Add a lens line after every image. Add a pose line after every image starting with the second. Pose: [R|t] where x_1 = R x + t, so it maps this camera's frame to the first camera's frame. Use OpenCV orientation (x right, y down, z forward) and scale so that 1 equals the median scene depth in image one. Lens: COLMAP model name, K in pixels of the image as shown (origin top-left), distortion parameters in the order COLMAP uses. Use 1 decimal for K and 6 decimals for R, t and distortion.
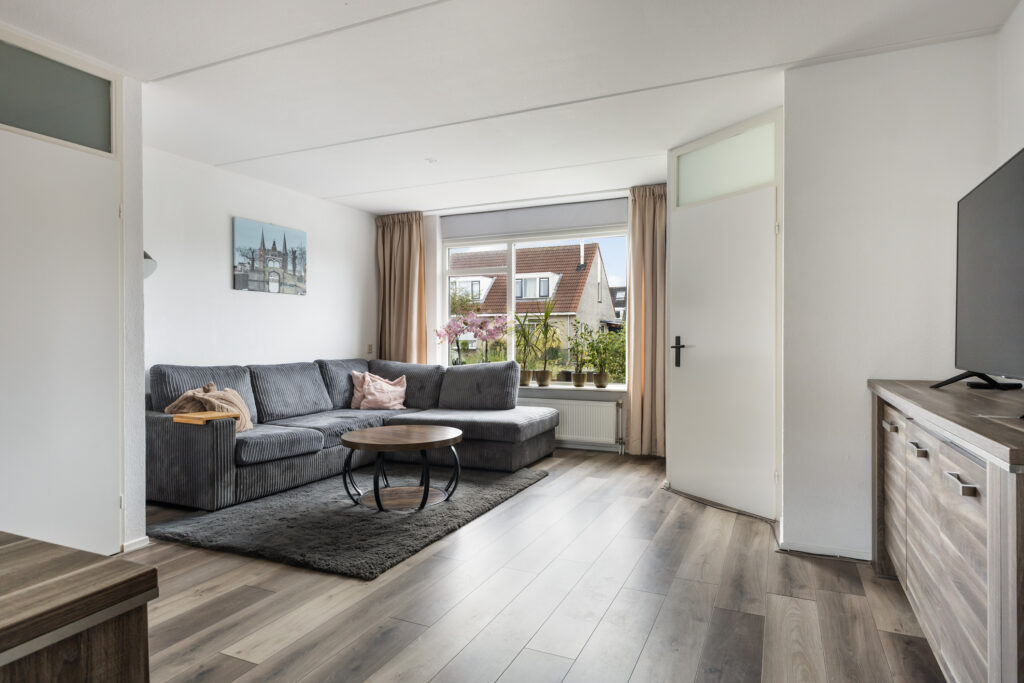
lens RADIAL K [[583.7, 0, 517.9], [0, 583.7, 337.9], [0, 0, 1]] dist [0.004214, -0.002037]
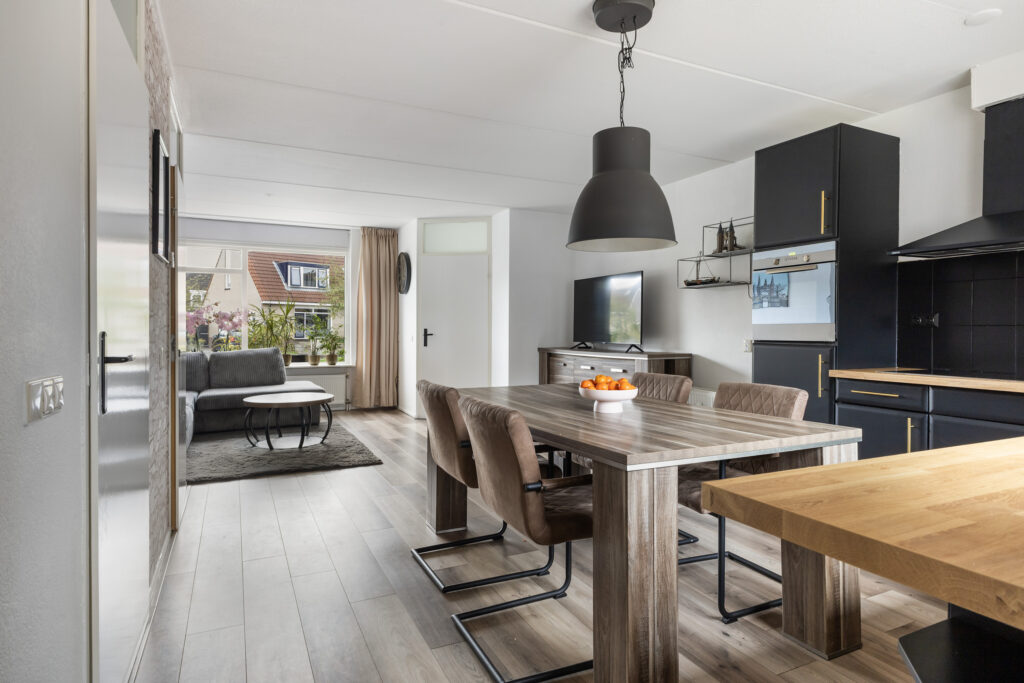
lens RADIAL K [[583.7, 0, 517.9], [0, 583.7, 337.9], [0, 0, 1]] dist [0.004214, -0.002037]
pose [[0.636290, -0.008356, 0.771404, -0.652418], [-0.005462, 0.999867, 0.015335, -0.003042], [-0.771430, -0.013971, 0.636160, -0.224451]]
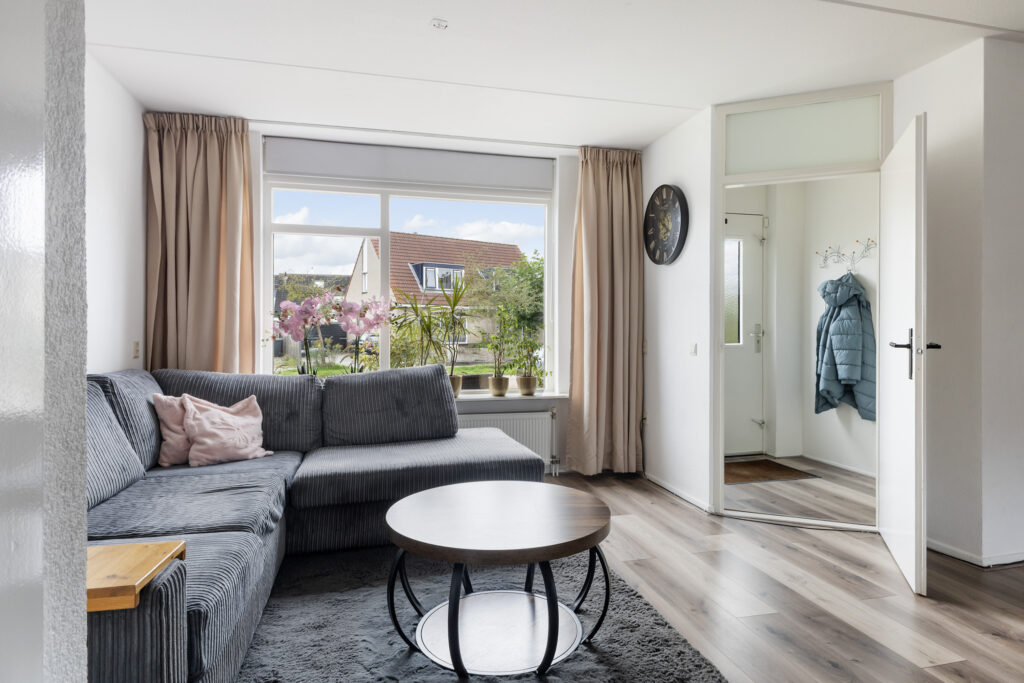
lens RADIAL K [[583.7, 0, 517.9], [0, 583.7, 337.9], [0, 0, 1]] dist [0.004214, -0.002037]
pose [[0.780559, -0.003314, 0.625074, -0.362222], [-0.002764, 0.999958, 0.008753, 0.001334], [-0.625076, -0.008559, 0.780517, 0.399319]]
